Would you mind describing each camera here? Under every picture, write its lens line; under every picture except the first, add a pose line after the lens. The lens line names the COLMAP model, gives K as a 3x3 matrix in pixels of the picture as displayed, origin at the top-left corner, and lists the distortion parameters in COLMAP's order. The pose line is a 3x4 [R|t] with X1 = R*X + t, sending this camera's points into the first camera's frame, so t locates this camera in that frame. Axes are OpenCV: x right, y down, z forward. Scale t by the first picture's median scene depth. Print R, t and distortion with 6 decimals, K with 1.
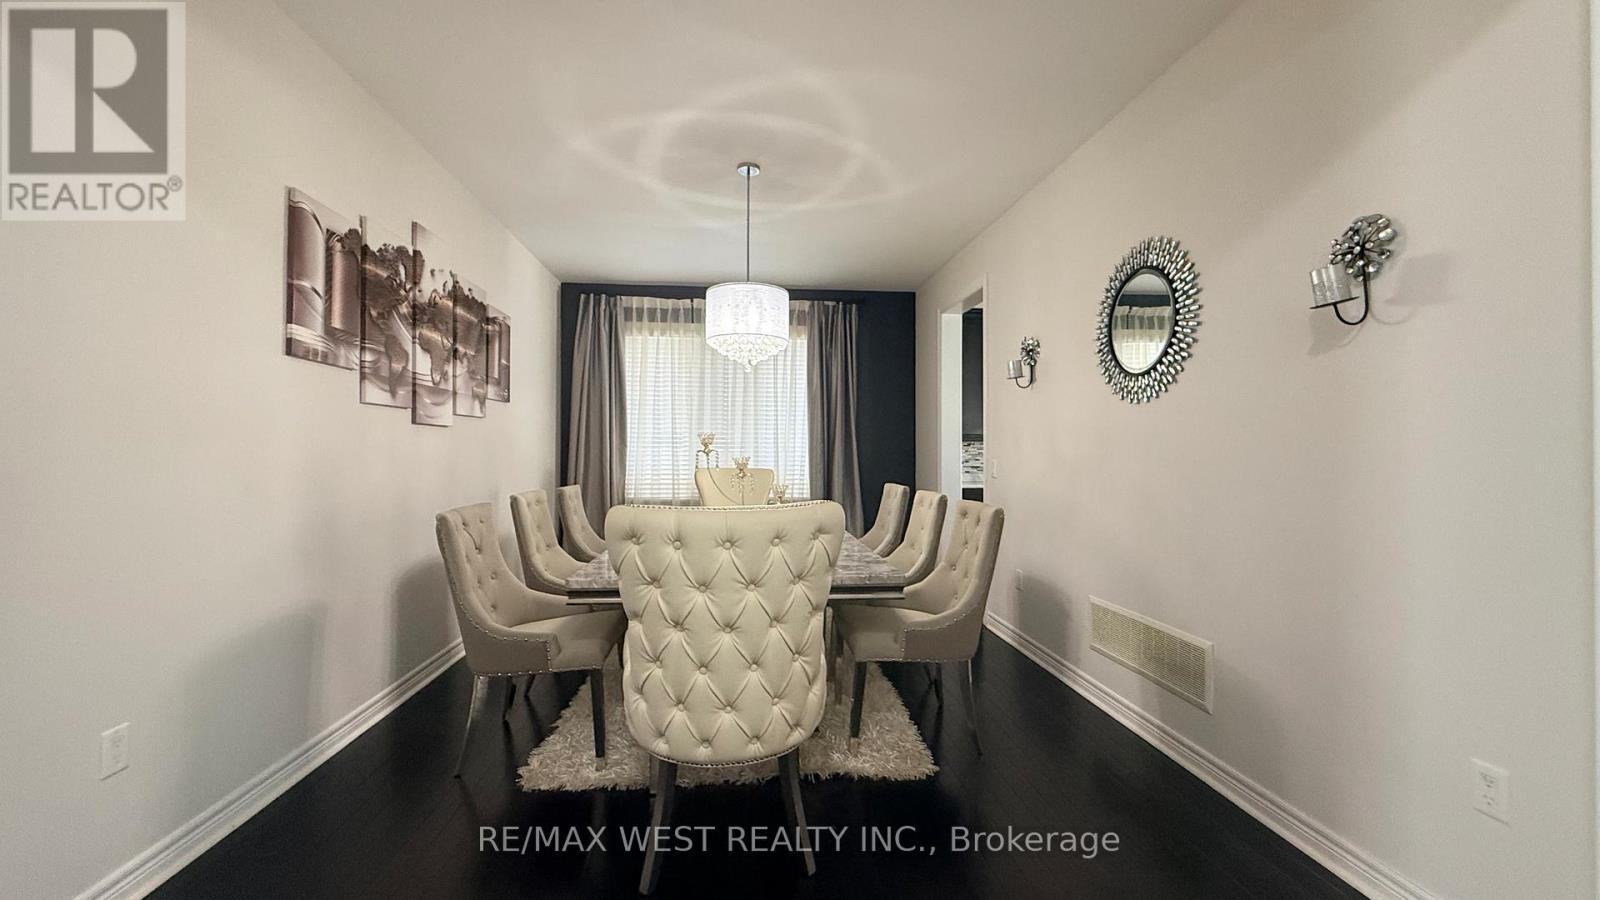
lens RADIAL K [[637.9, 0, 797.9], [0, 637.9, 444.6], [0, 0, 1]] dist [0.000945, -0.000284]
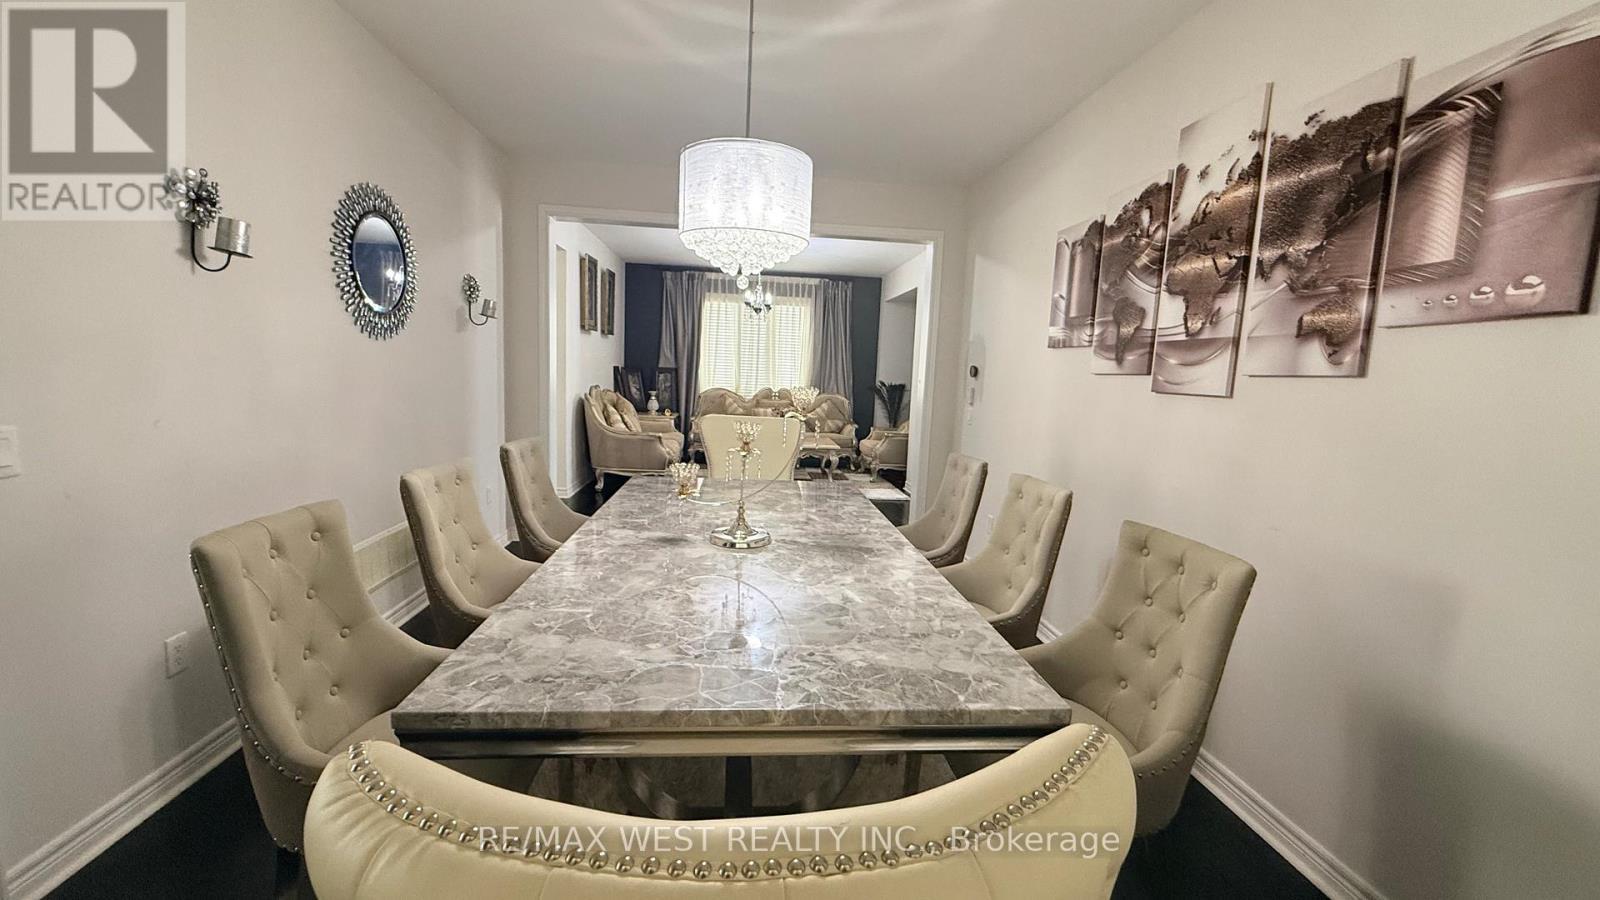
lens RADIAL K [[637.9, 0, 798.5], [0, 637.9, 447.9], [0, 0, 1]] dist [0.000945, -0.000284]
pose [[-0.998958, -0.045609, -0.001621, -0.148882], [-0.045517, 0.993096, 0.108115, -0.029400], [-0.003322, 0.108077, -0.994137, 1.752357]]
